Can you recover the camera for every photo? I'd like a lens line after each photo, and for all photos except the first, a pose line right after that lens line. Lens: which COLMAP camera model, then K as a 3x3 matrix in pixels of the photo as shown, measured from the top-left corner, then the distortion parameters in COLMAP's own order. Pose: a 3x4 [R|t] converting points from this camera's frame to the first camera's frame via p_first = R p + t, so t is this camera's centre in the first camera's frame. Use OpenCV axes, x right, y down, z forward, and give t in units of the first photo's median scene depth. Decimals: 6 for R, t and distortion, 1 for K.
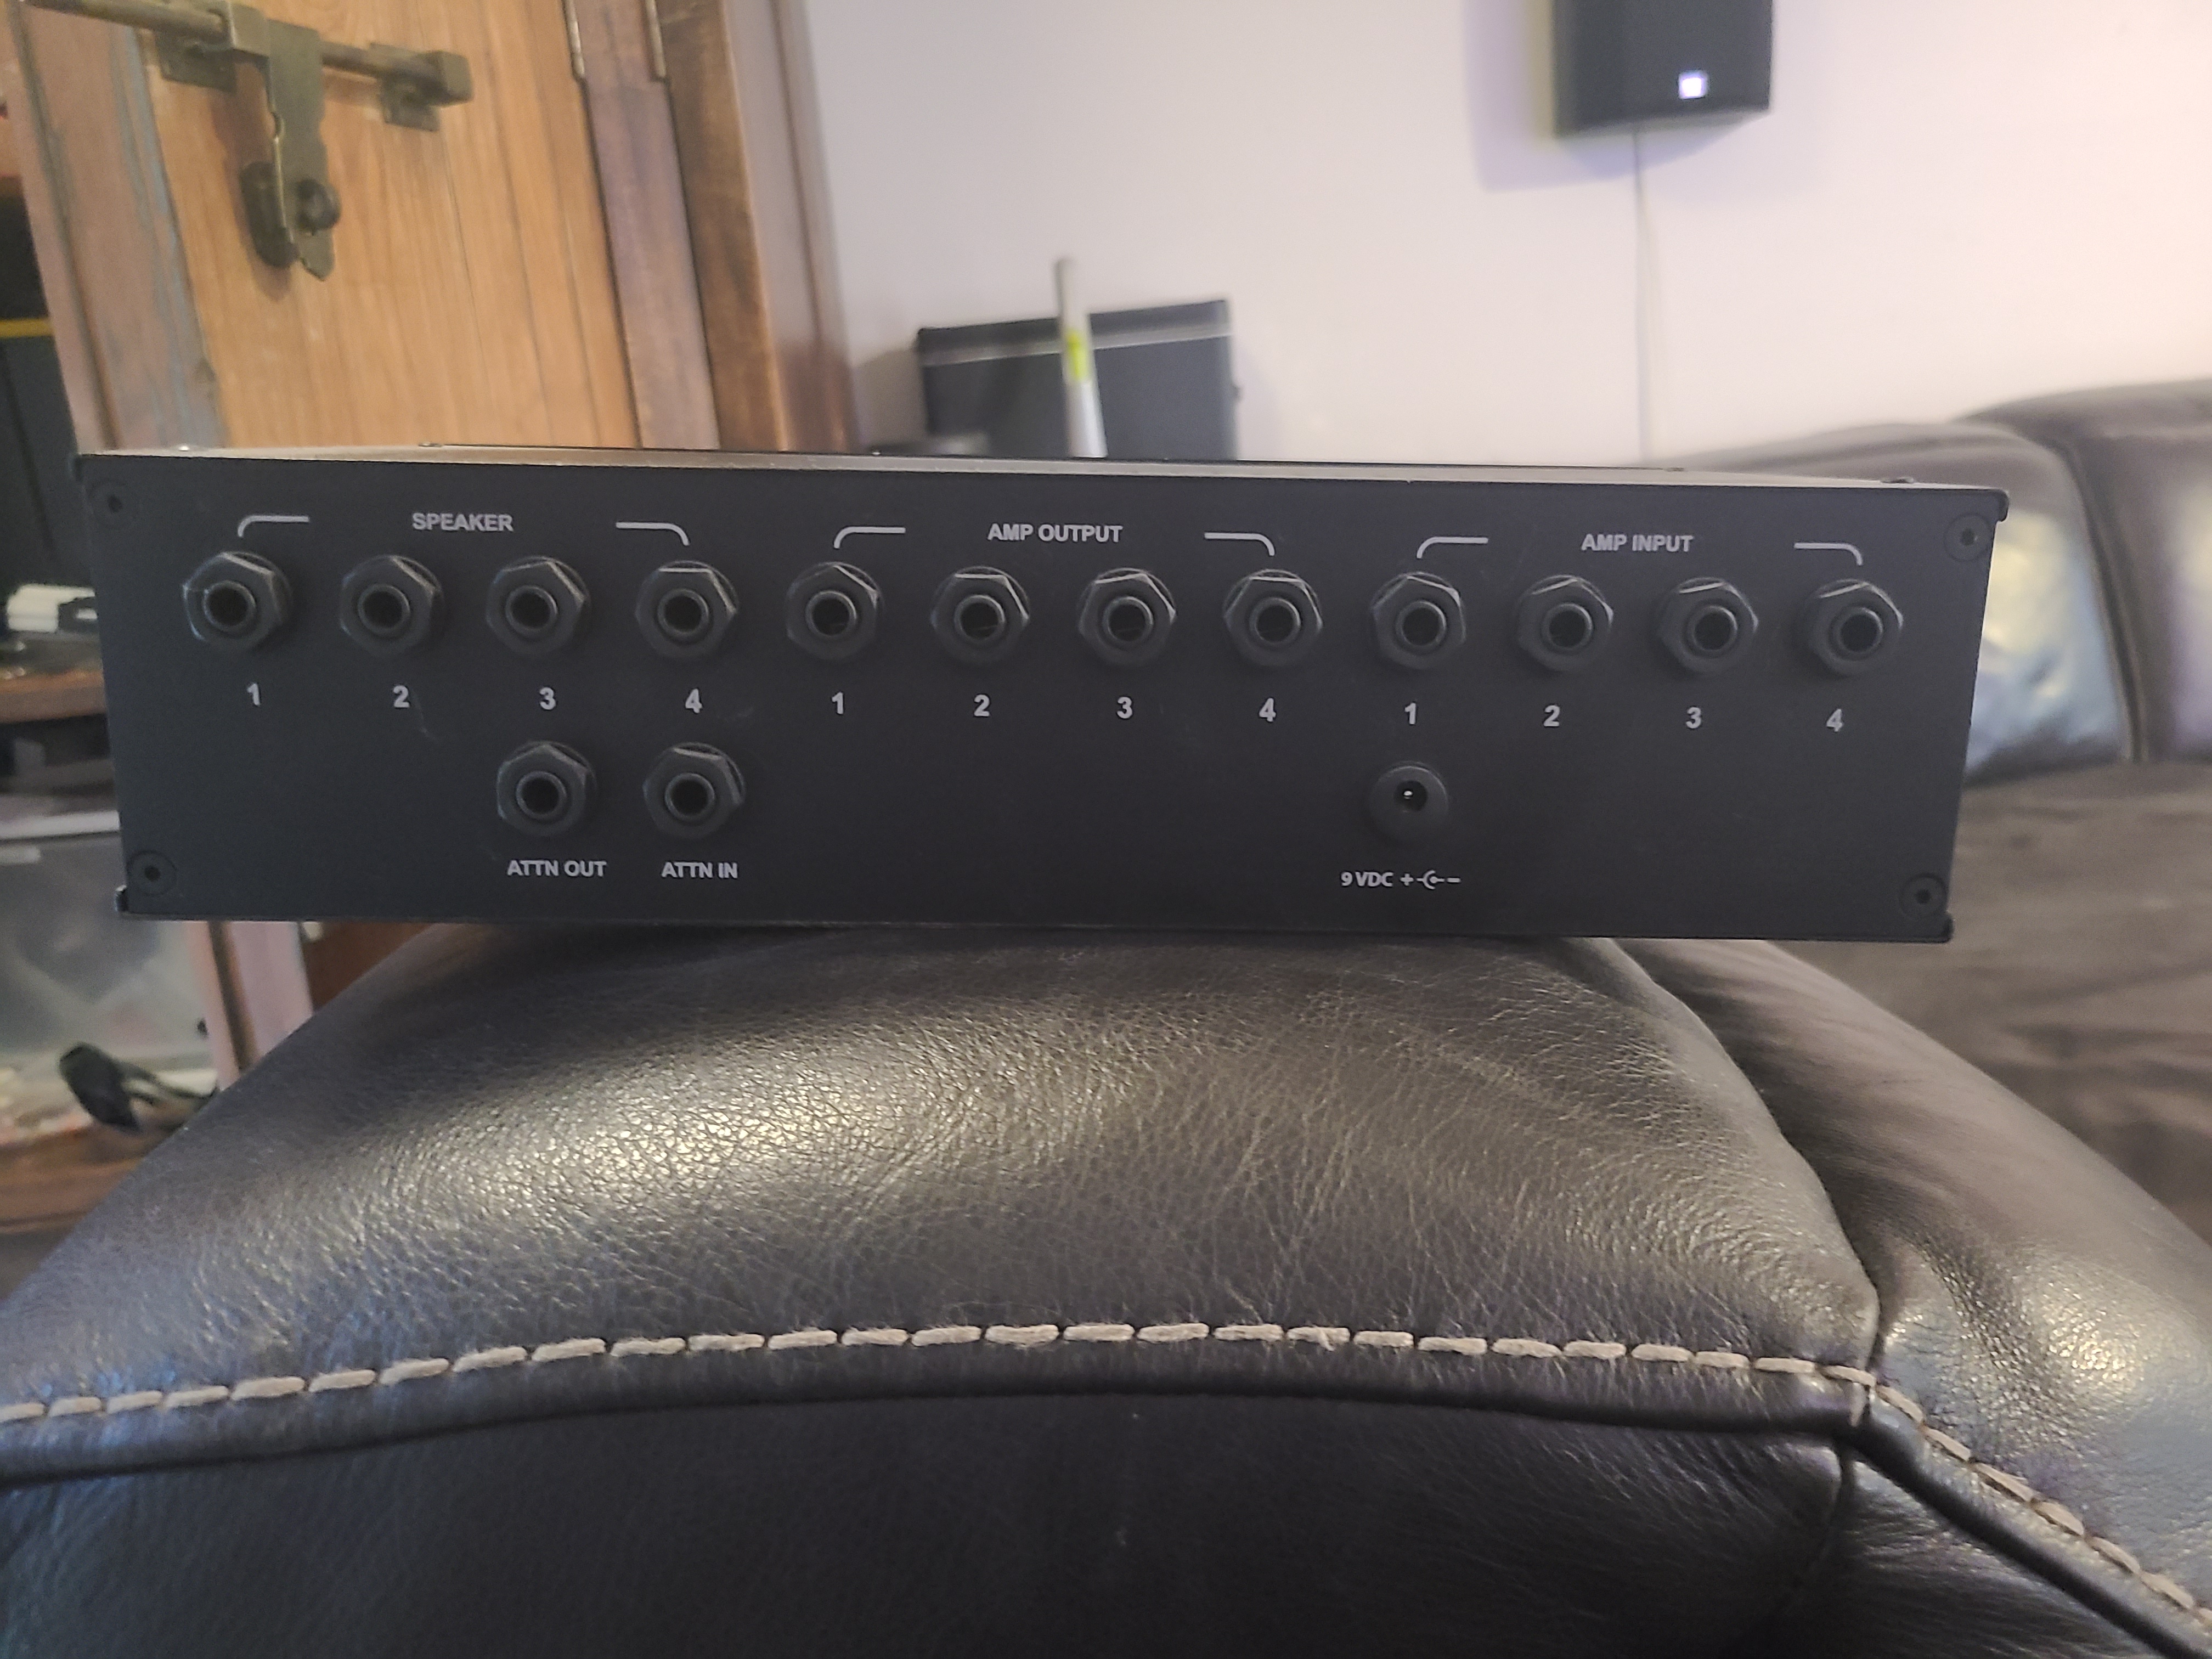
lens RADIAL K [[1679.2, 0, 1118.6], [0, 1679.2, 831.8], [0, 0, 1]] dist [0.004239, -0.004730]
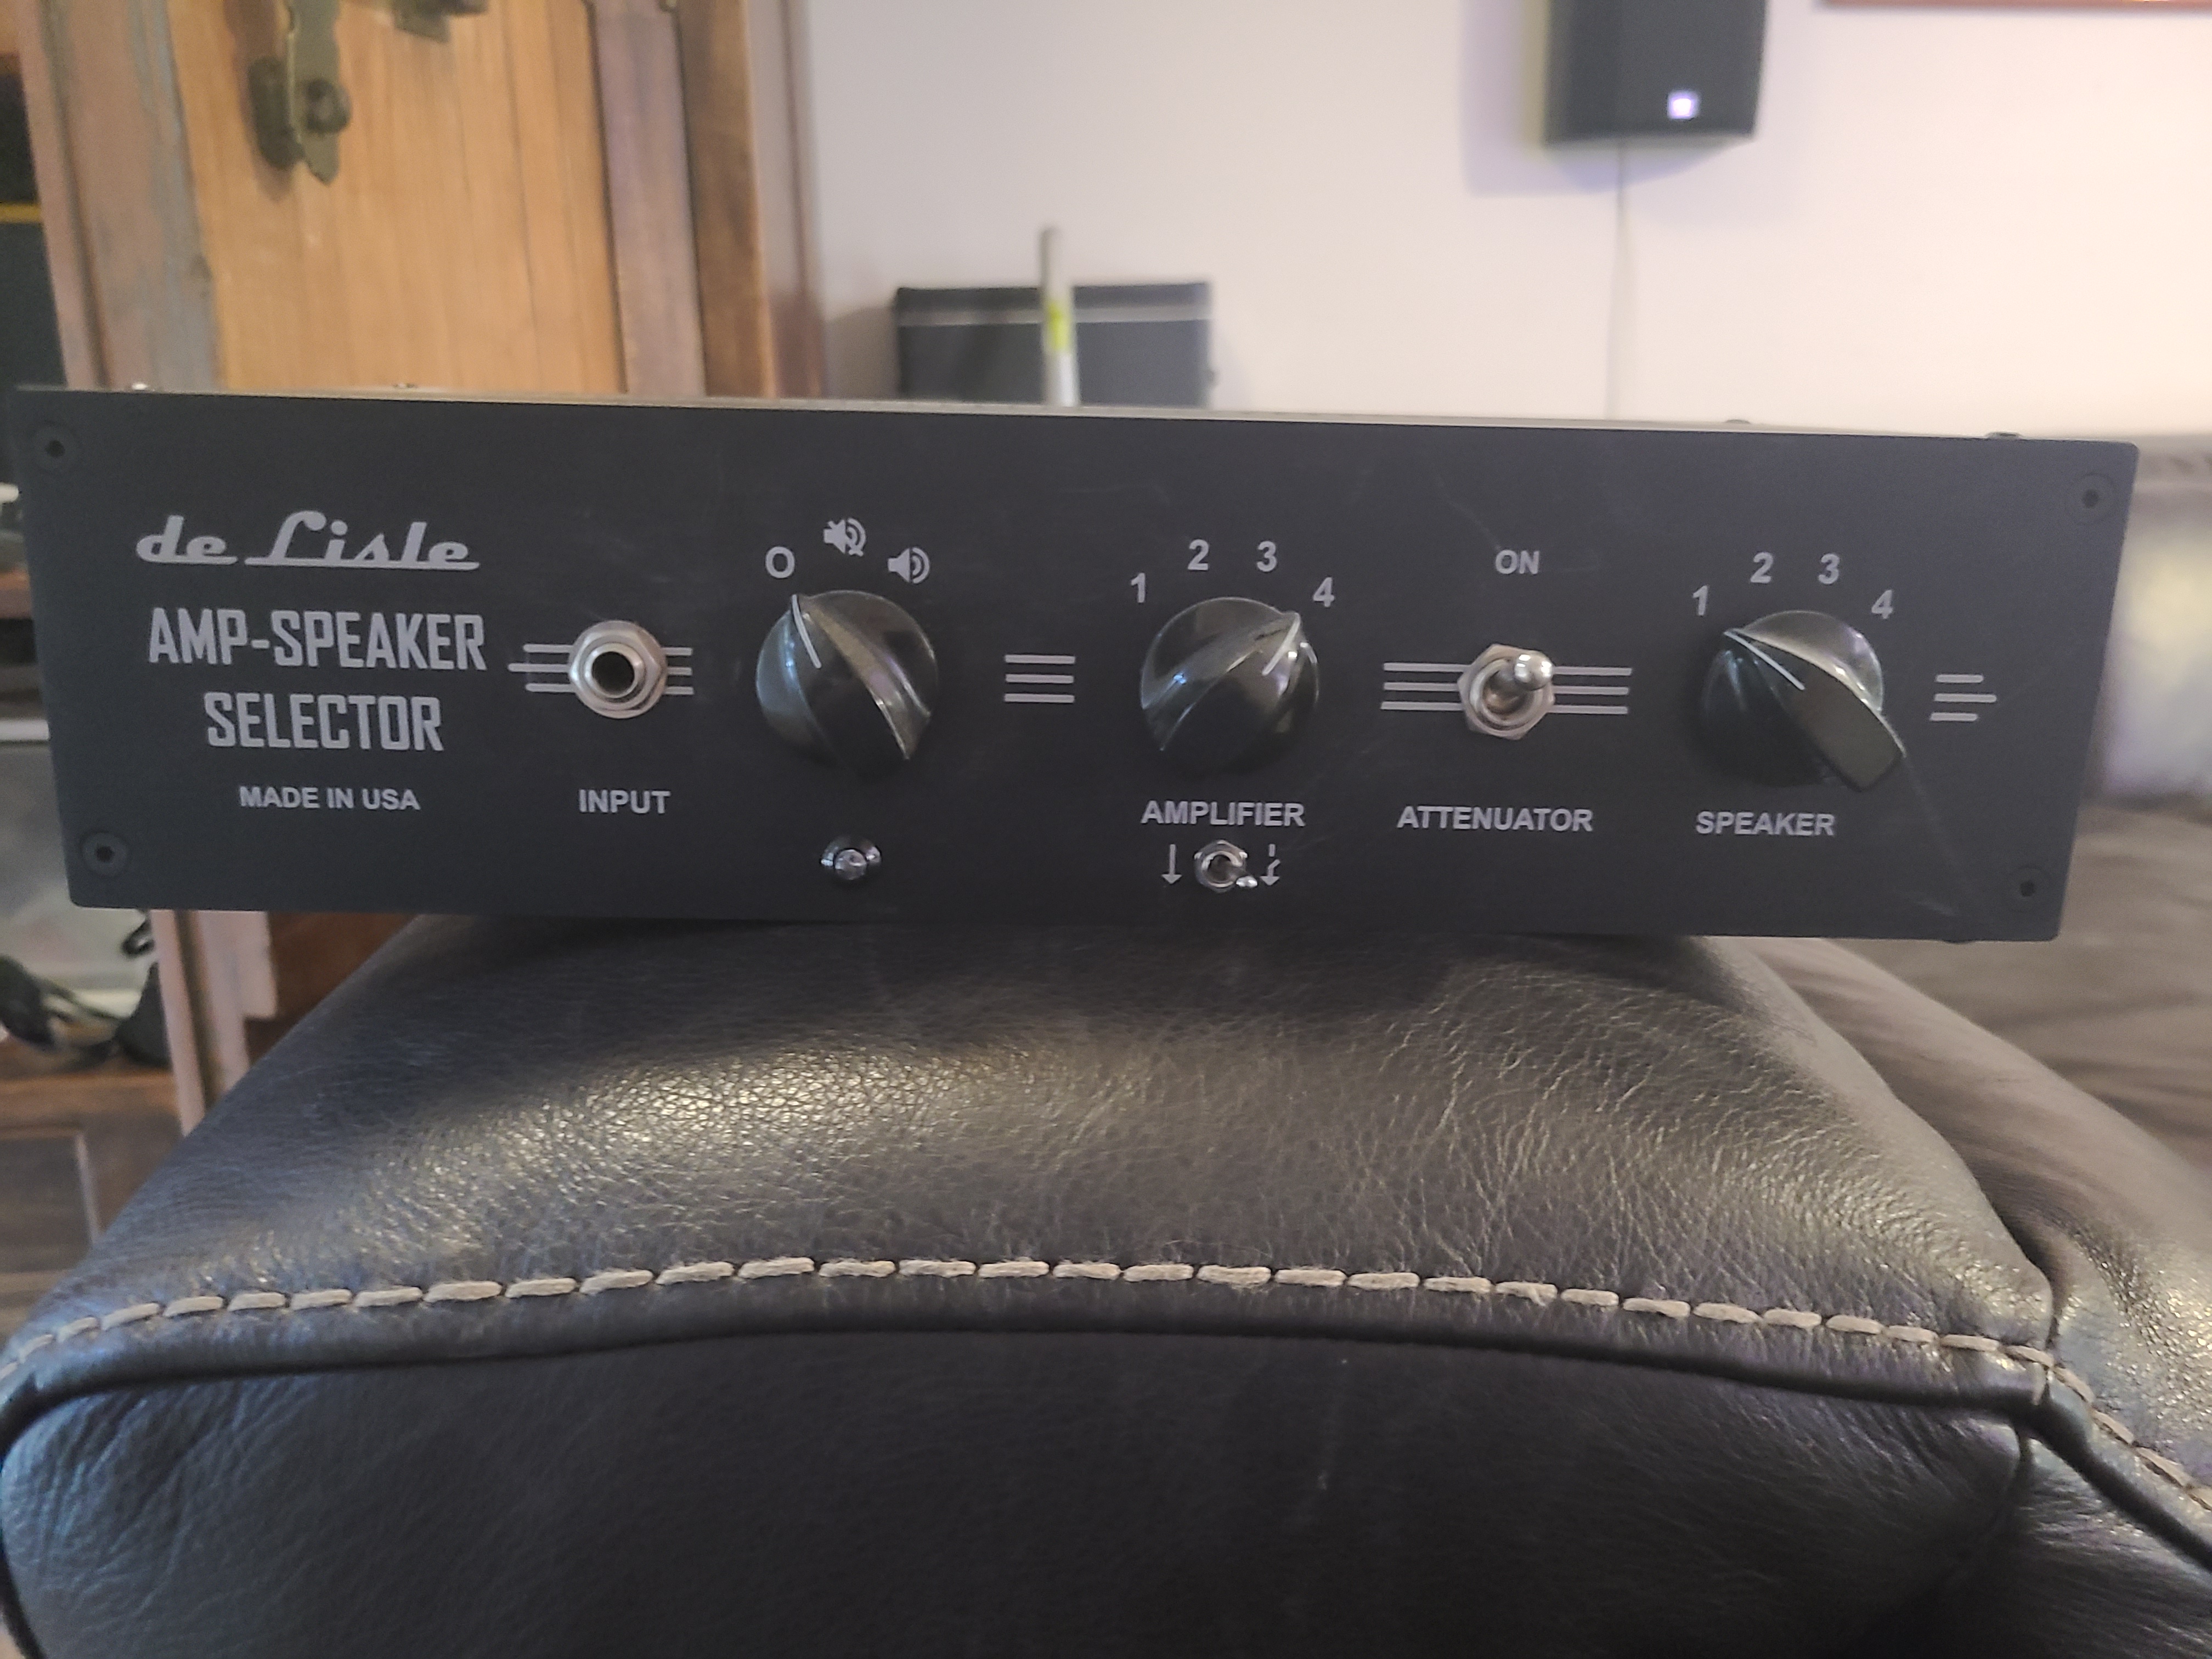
lens RADIAL K [[1679.2, 0, 1106.2], [0, 1679.2, 833.3], [0, 0, 1]] dist [0.004239, -0.004730]
pose [[0.996841, 0.062293, 0.049273, -0.191089], [-0.062847, 0.997975, 0.009783, 0.031716], [-0.048564, -0.012849, 0.998737, 0.011954]]
